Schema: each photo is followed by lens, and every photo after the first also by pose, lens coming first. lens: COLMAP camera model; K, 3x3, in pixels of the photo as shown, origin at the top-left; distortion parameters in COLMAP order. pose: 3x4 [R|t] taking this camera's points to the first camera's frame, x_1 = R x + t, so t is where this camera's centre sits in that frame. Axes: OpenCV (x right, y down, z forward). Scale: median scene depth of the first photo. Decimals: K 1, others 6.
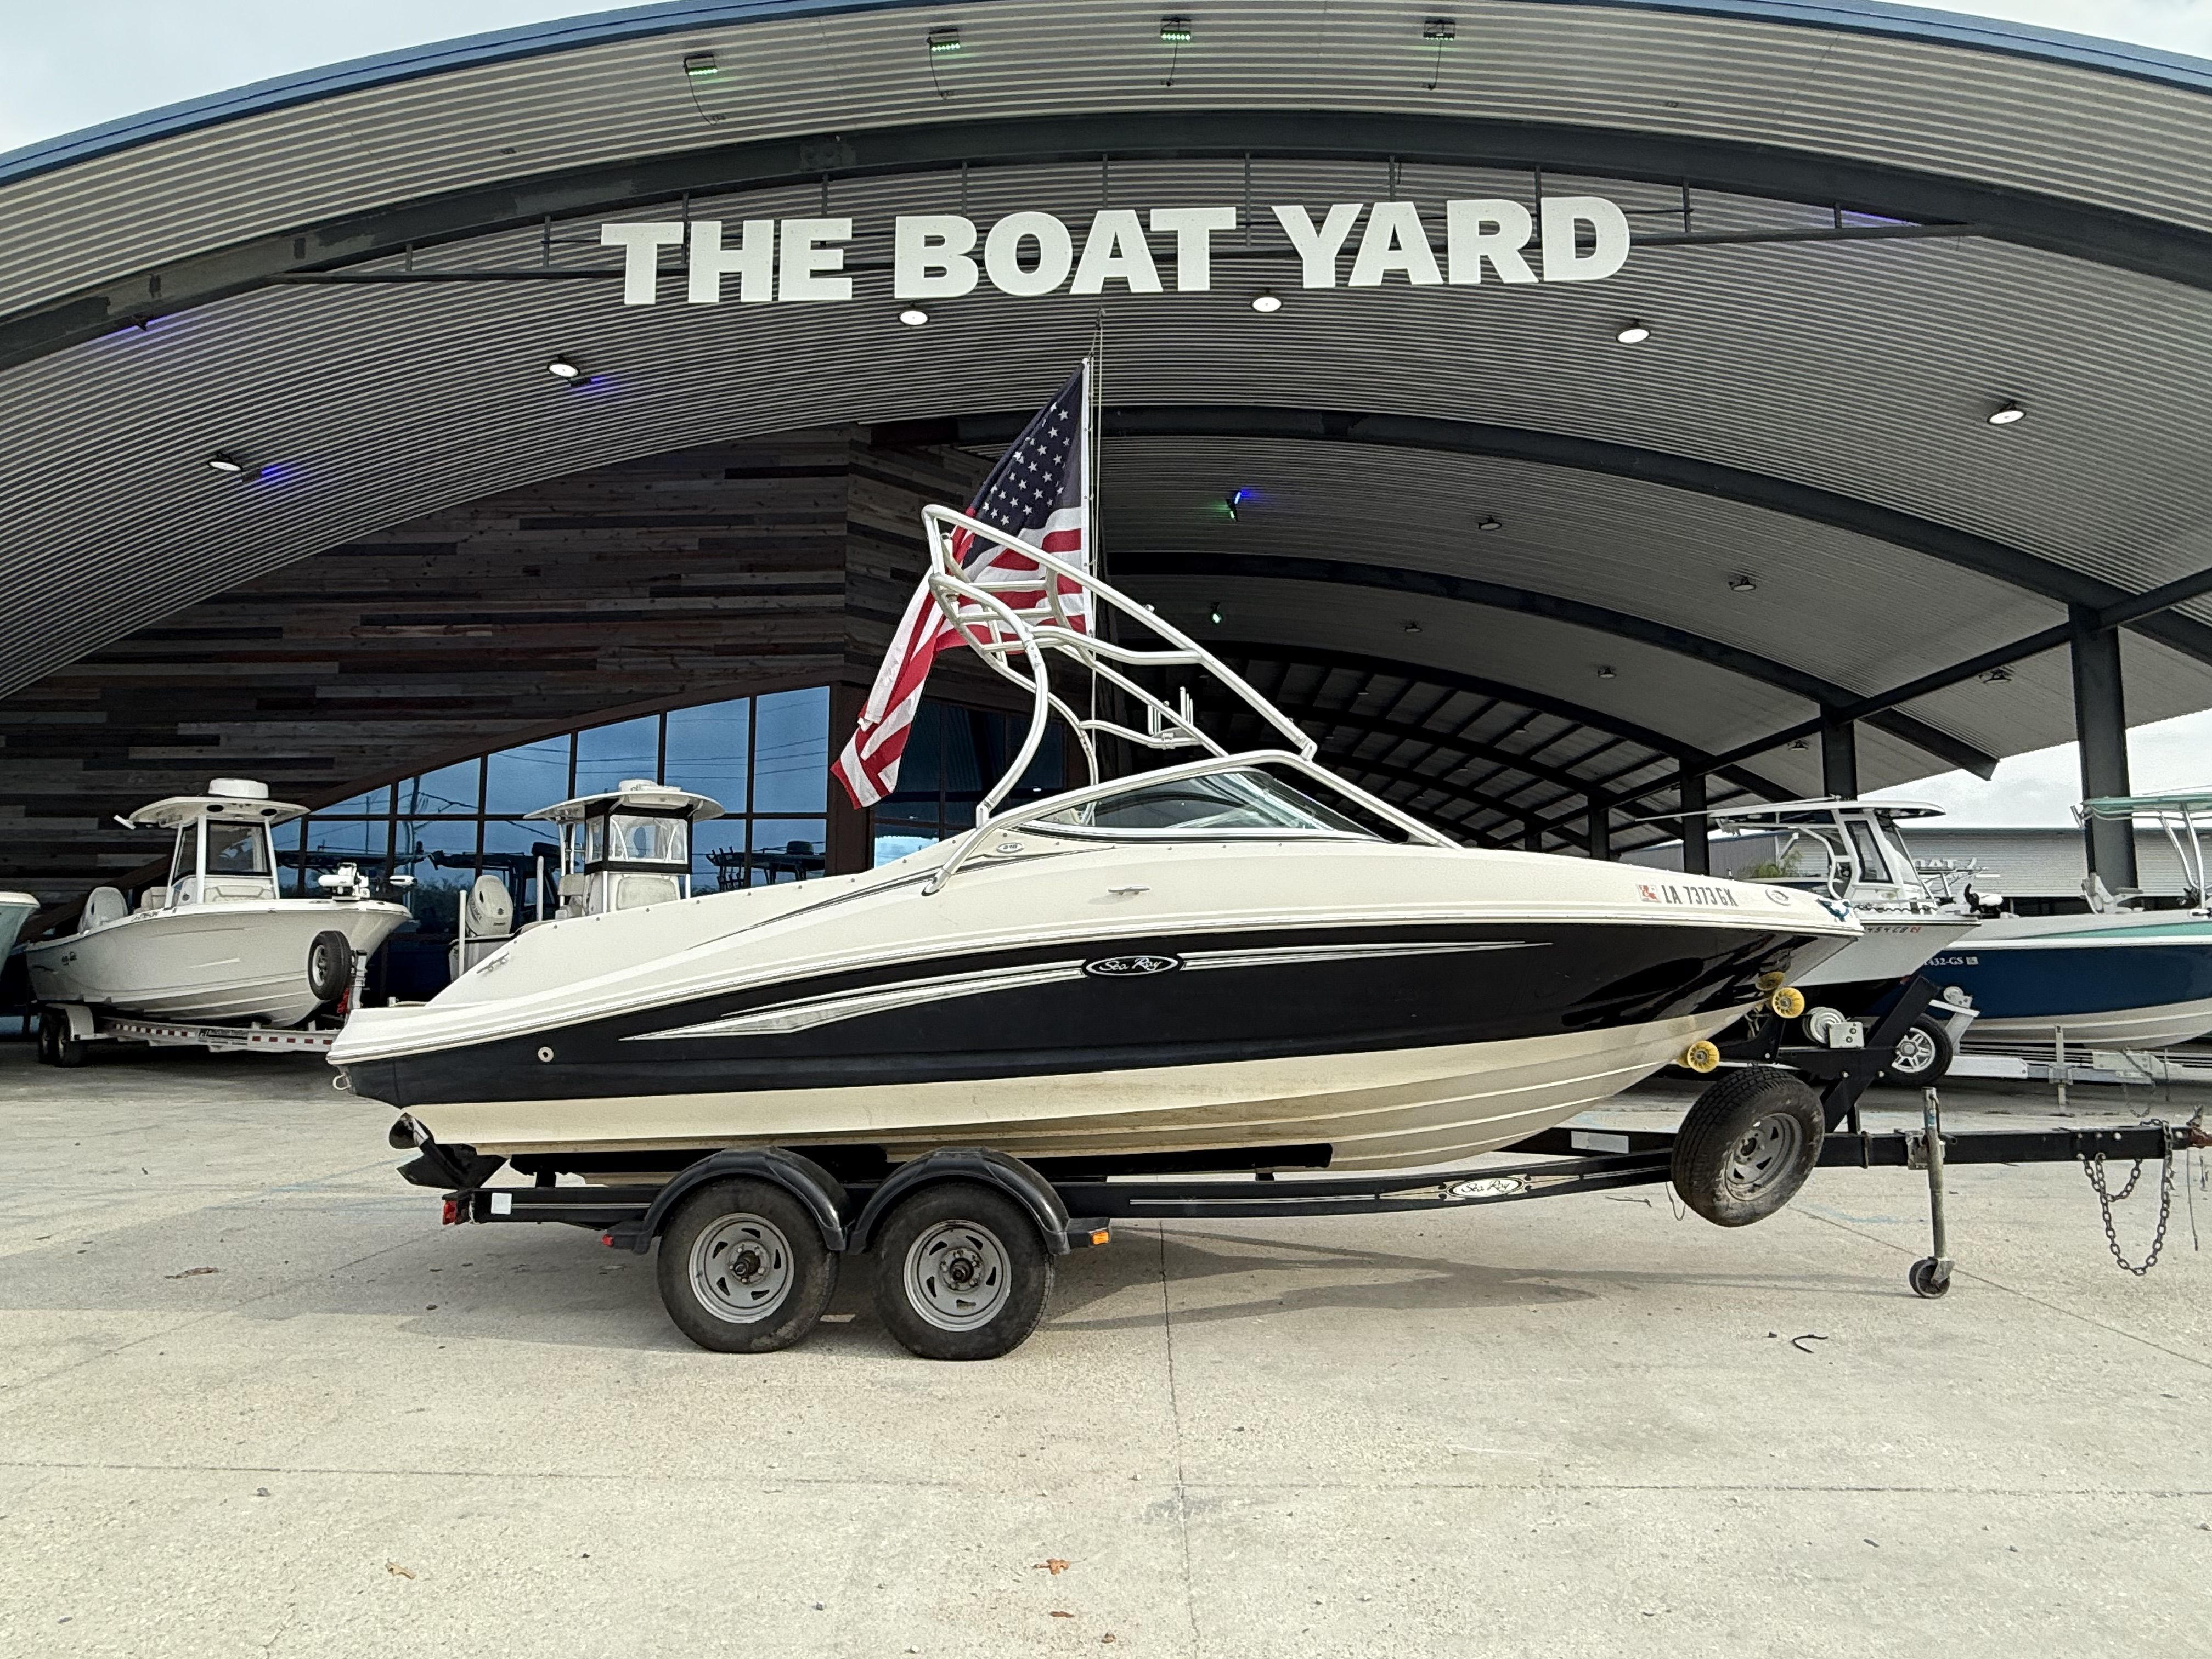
lens RADIAL K [[1371.1, 0, 1106.0], [0, 1371.1, 829.5], [0, 0, 1]] dist [-0.003284, -0.003698]
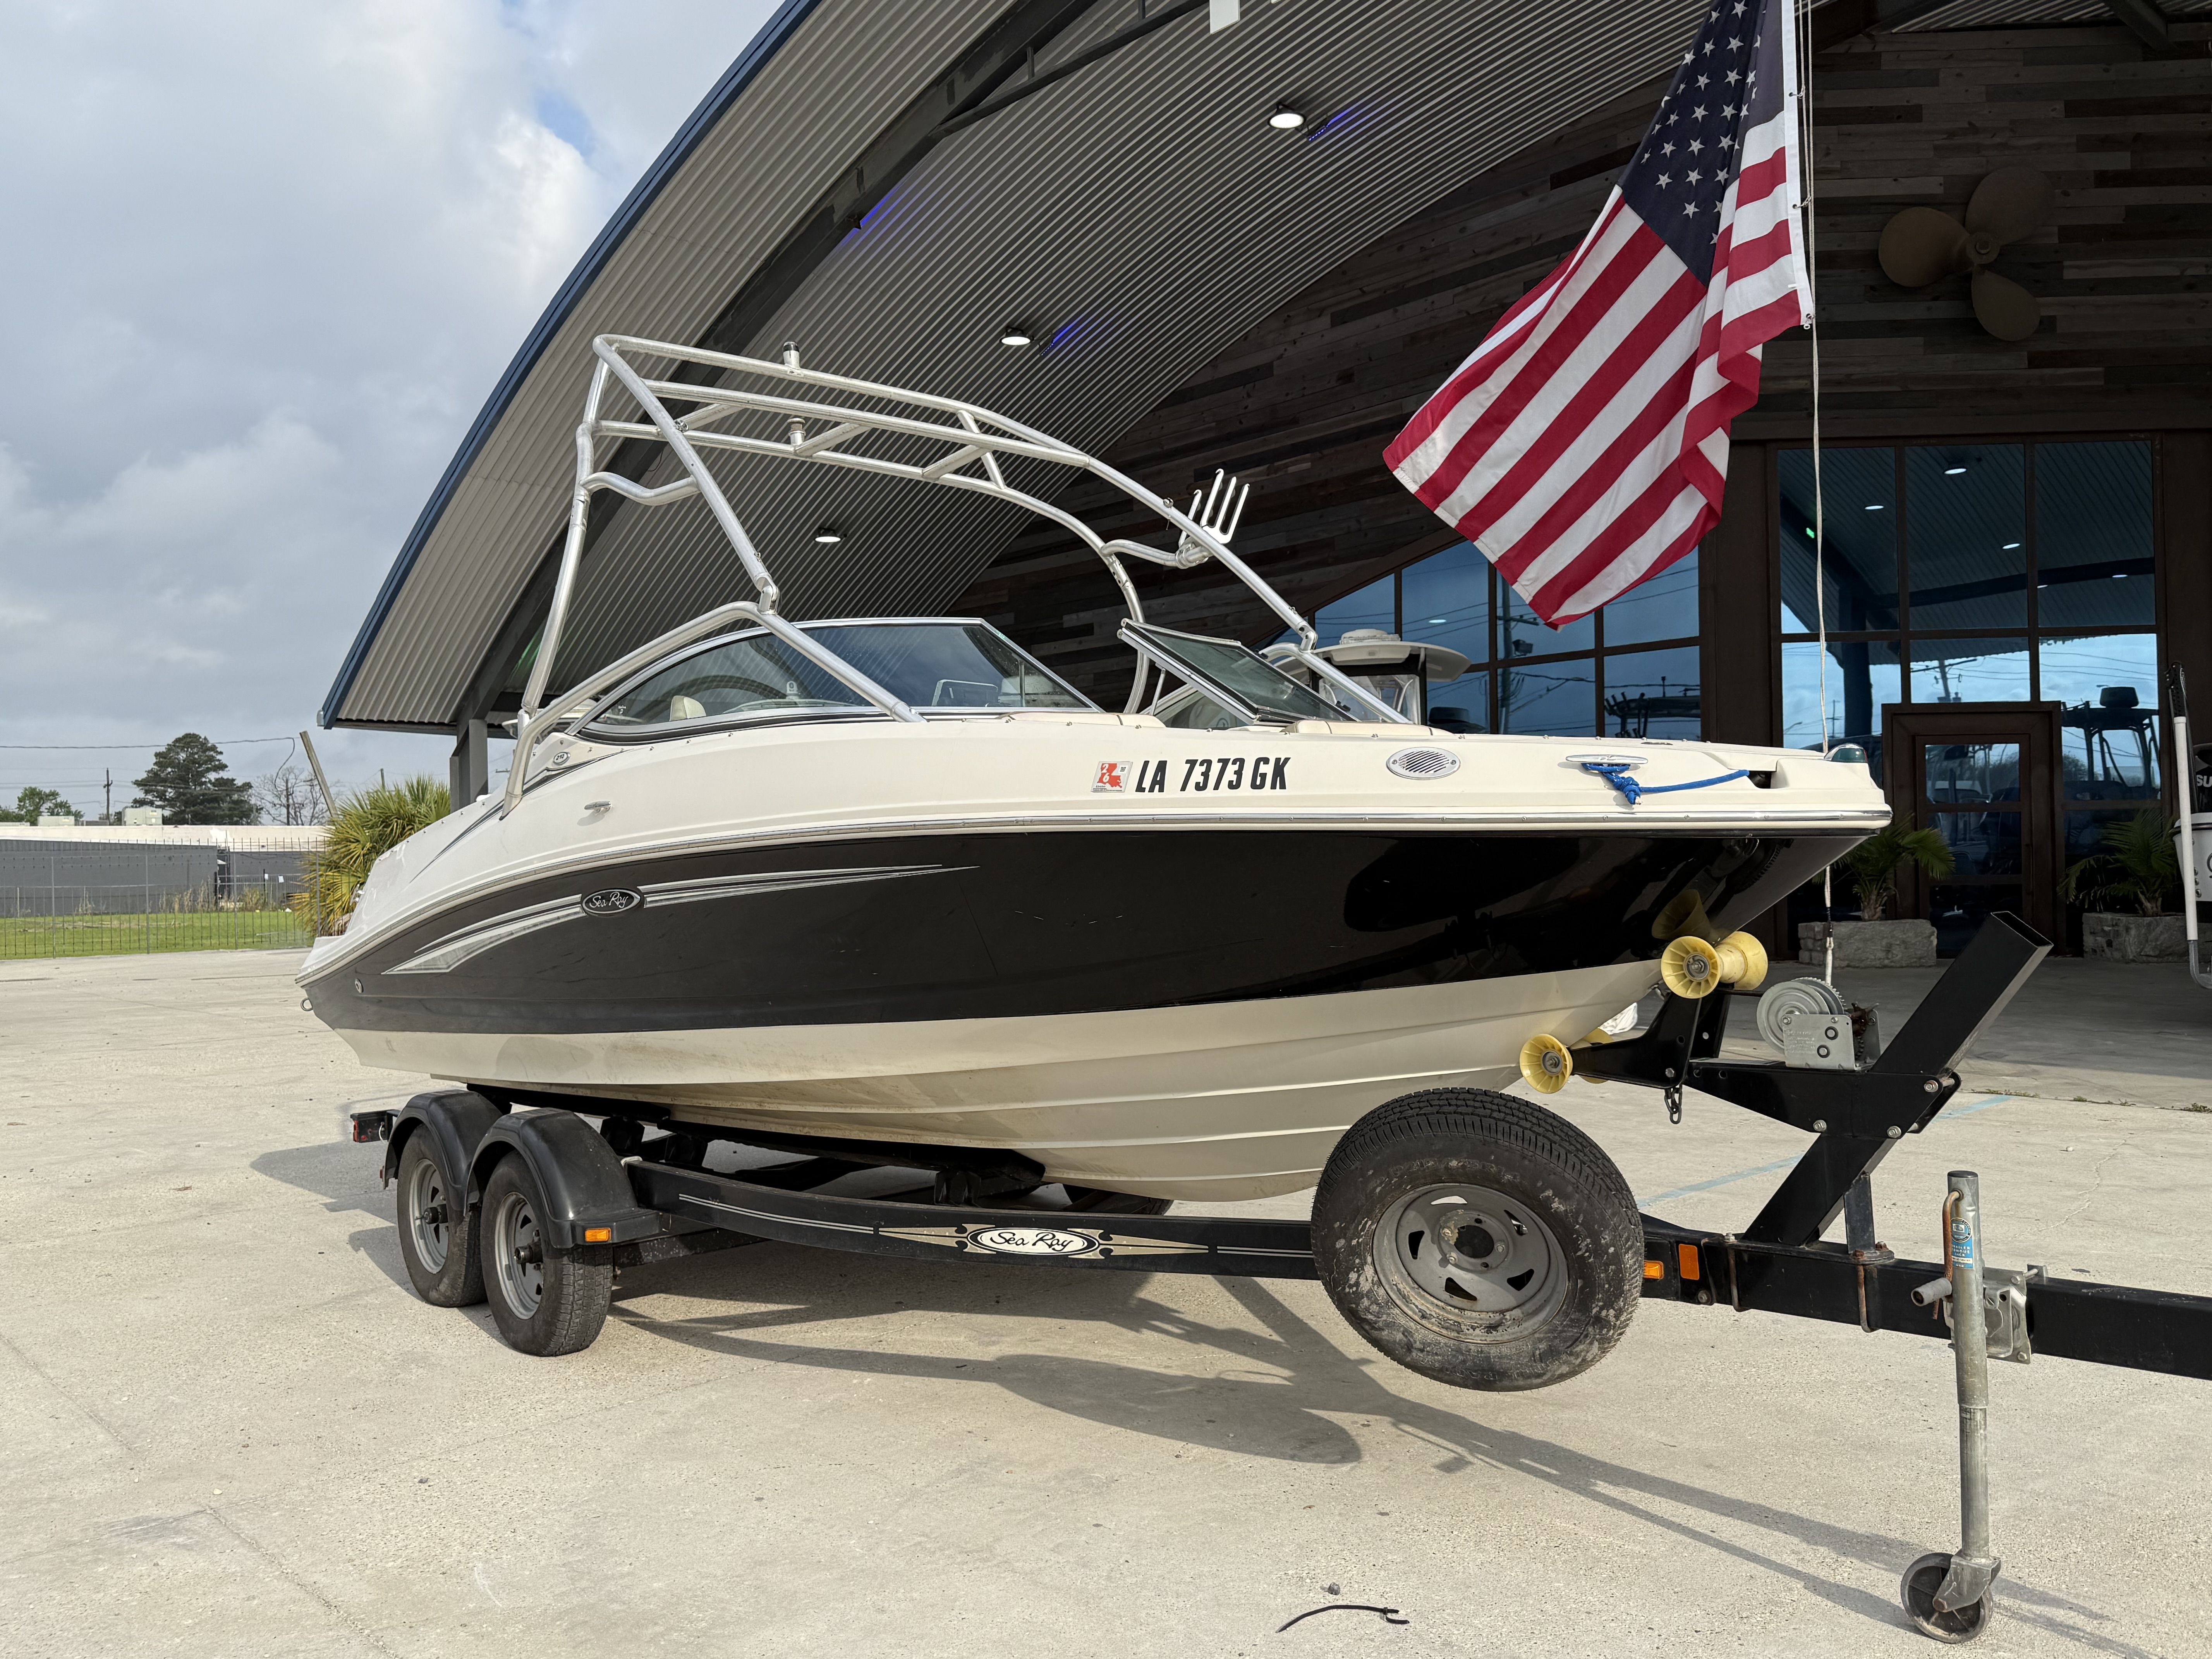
lens RADIAL K [[1796.8, 0, 1074.3], [0, 1796.8, 833.3], [0, 0, 1]] dist [0.129586, -0.219308]
pose [[0.686657, -0.026404, -0.726502, 0.840730], [0.094594, 0.994089, 0.053277, 0.026037], [0.720801, -0.105305, 0.685096, 0.419405]]
